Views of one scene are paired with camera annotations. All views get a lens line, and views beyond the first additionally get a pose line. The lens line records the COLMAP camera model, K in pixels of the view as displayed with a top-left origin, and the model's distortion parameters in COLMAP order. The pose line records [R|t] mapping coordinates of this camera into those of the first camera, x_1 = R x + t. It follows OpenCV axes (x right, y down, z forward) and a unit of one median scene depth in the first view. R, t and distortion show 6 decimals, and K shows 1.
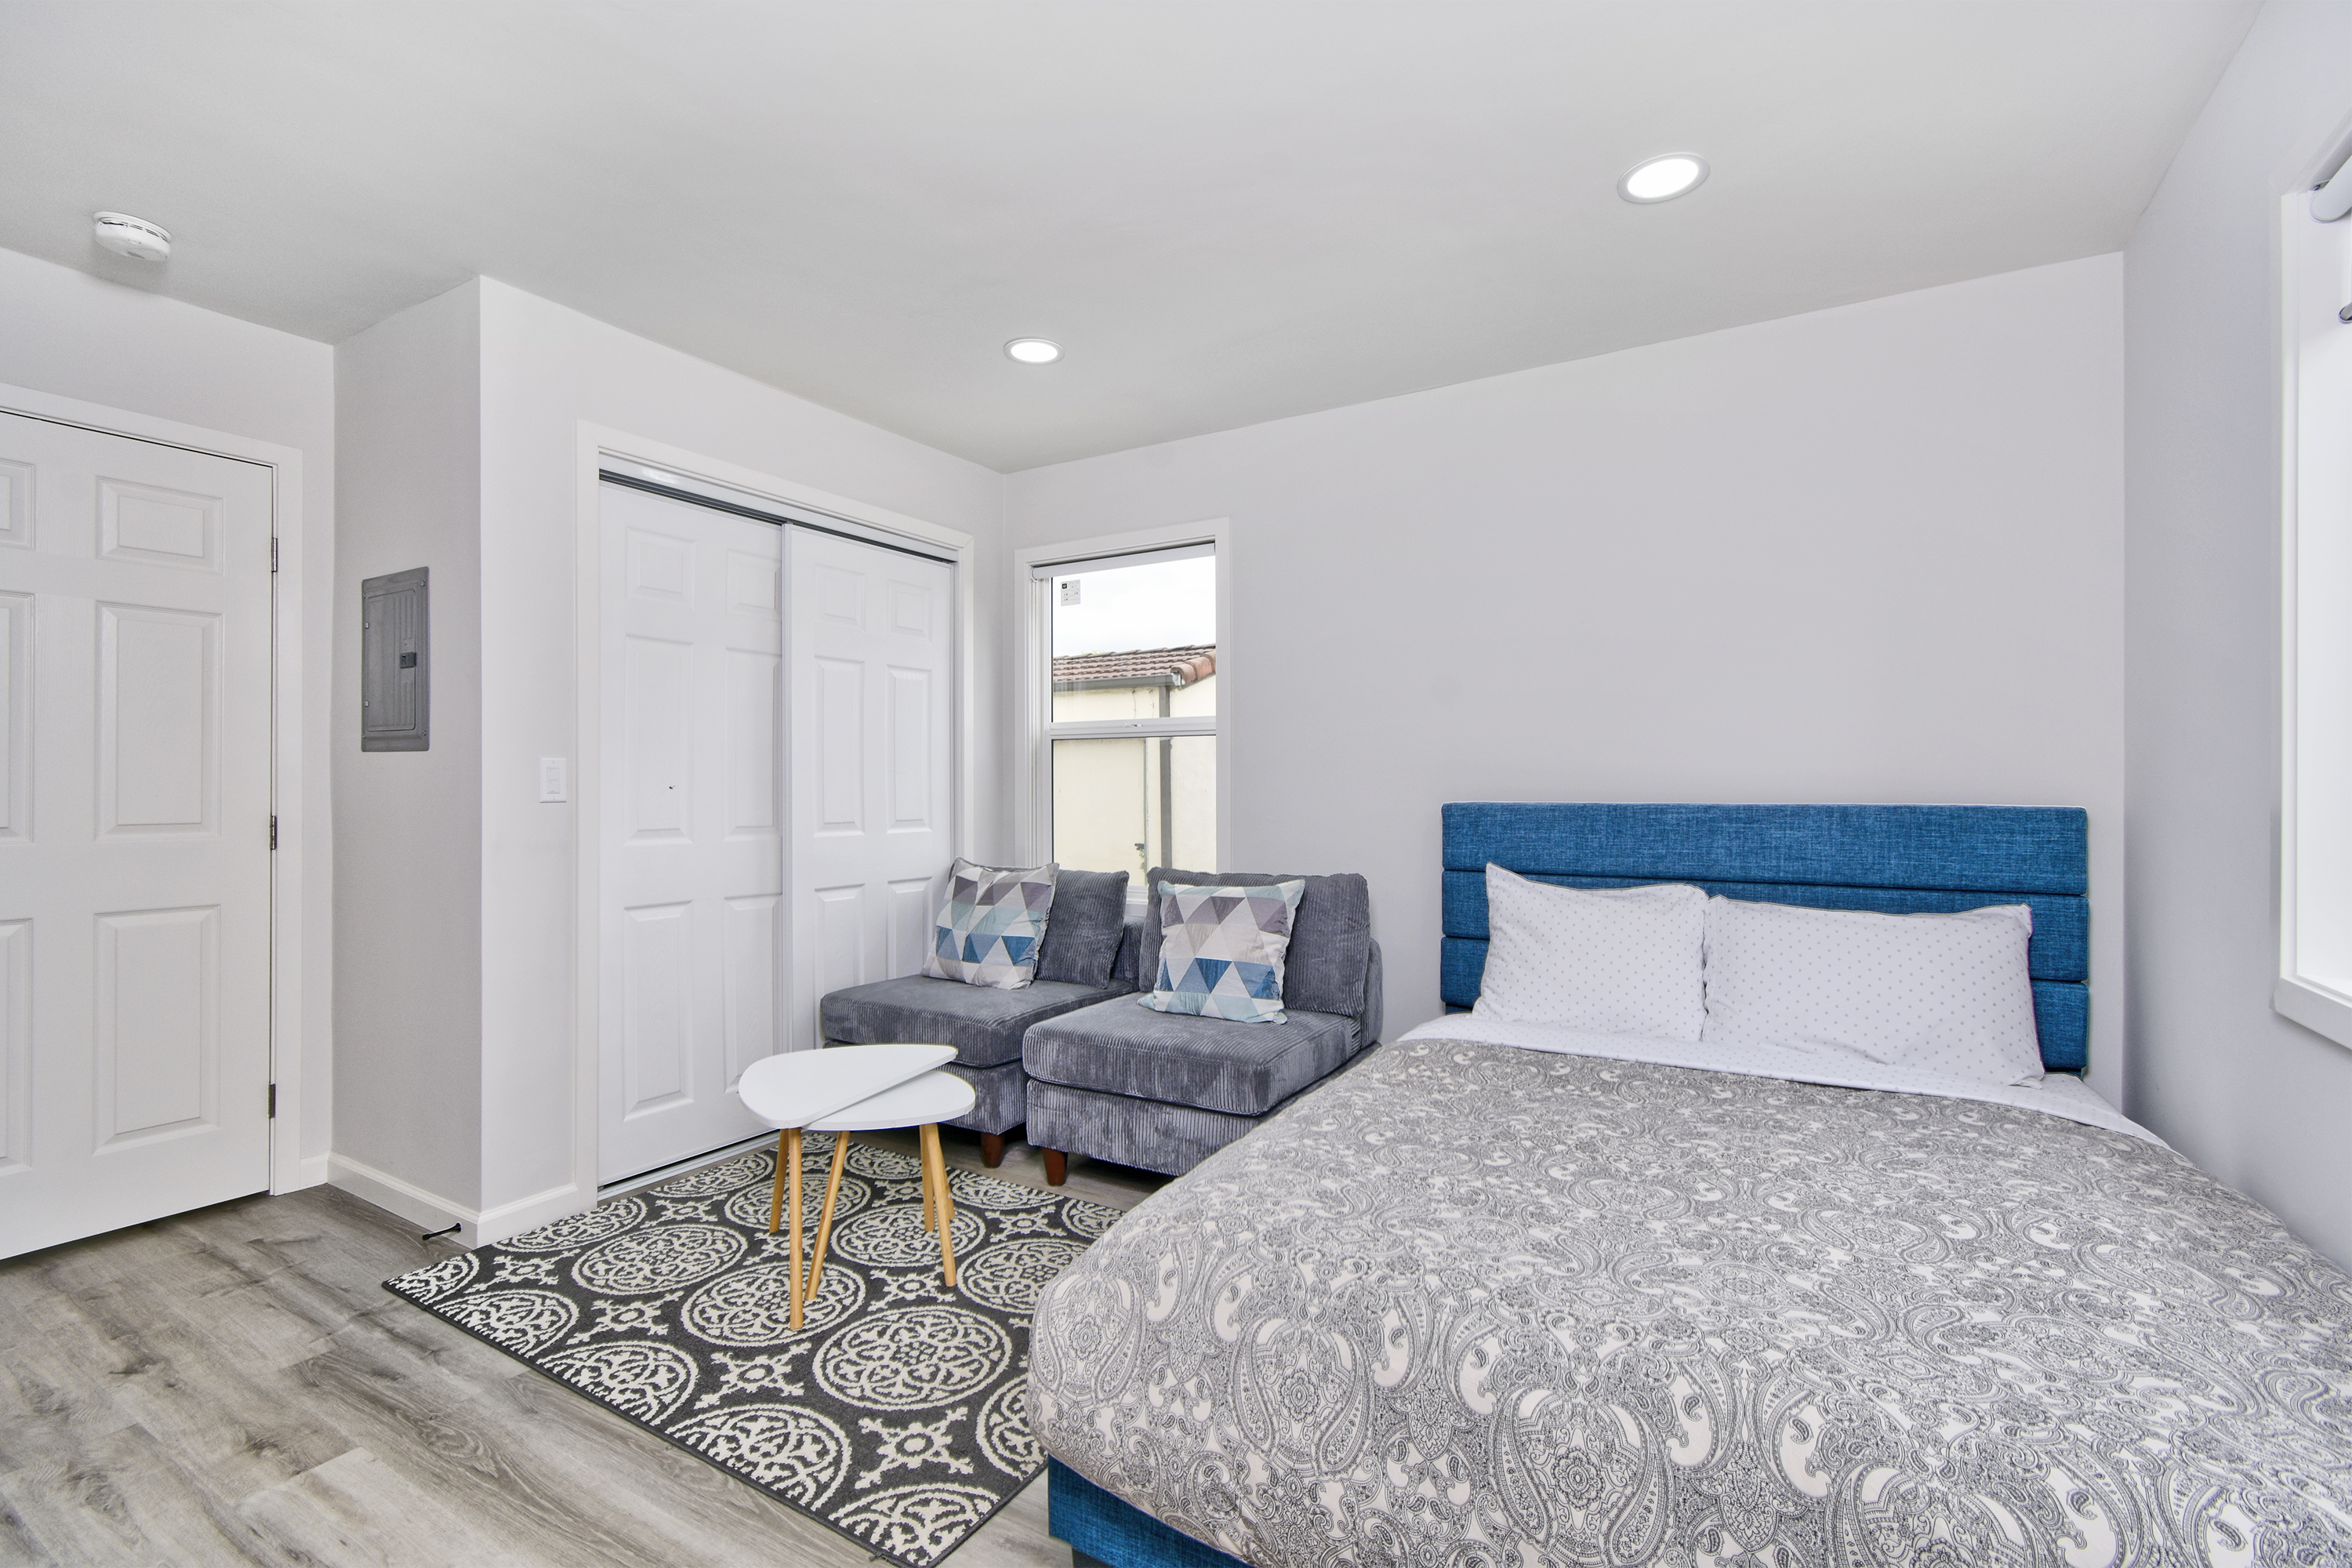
lens RADIAL K [[1034.1, 0, 1180.2], [0, 1034.1, 794.4], [0, 0, 1]] dist [-0.000258, 0.000119]
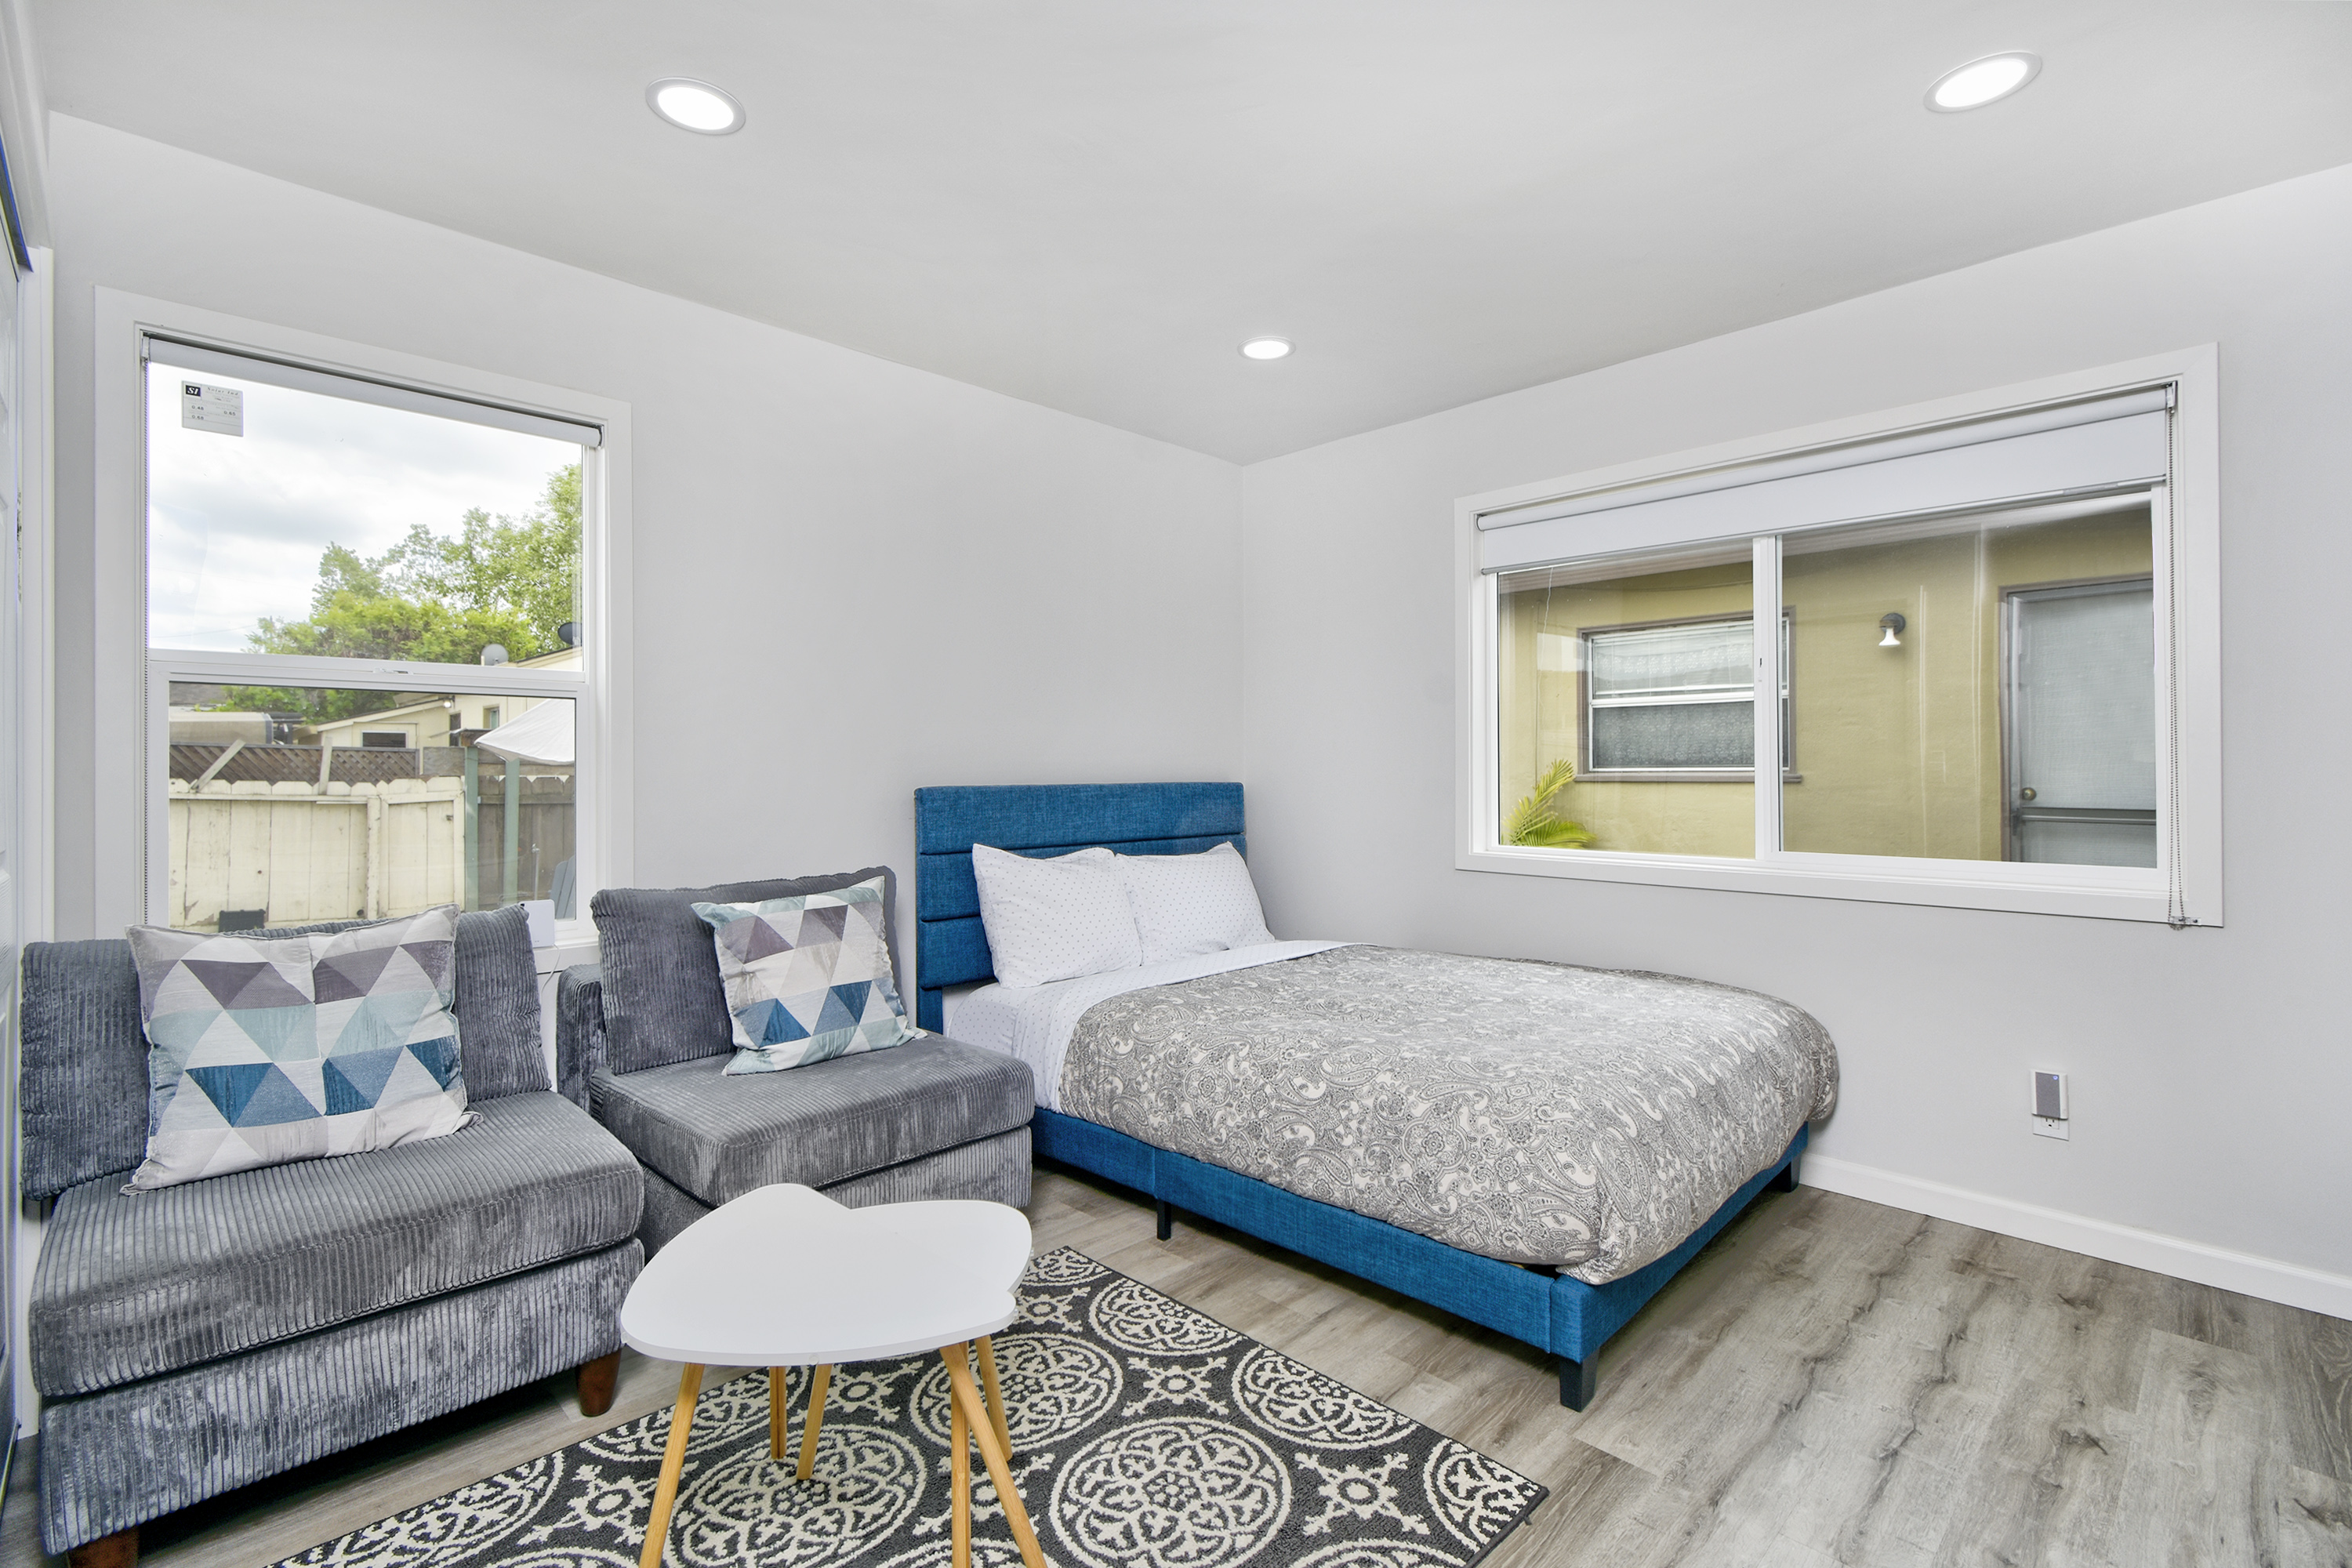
lens RADIAL K [[1060.4, 0, 1178.6], [0, 1060.4, 769.0], [0, 0, 1]] dist [-0.001451, -0.000109]
pose [[0.253961, 0.001941, 0.967212, -0.716702], [0.012723, 0.999905, -0.005348, -0.000886], [-0.967131, 0.013664, 0.253912, 0.543632]]
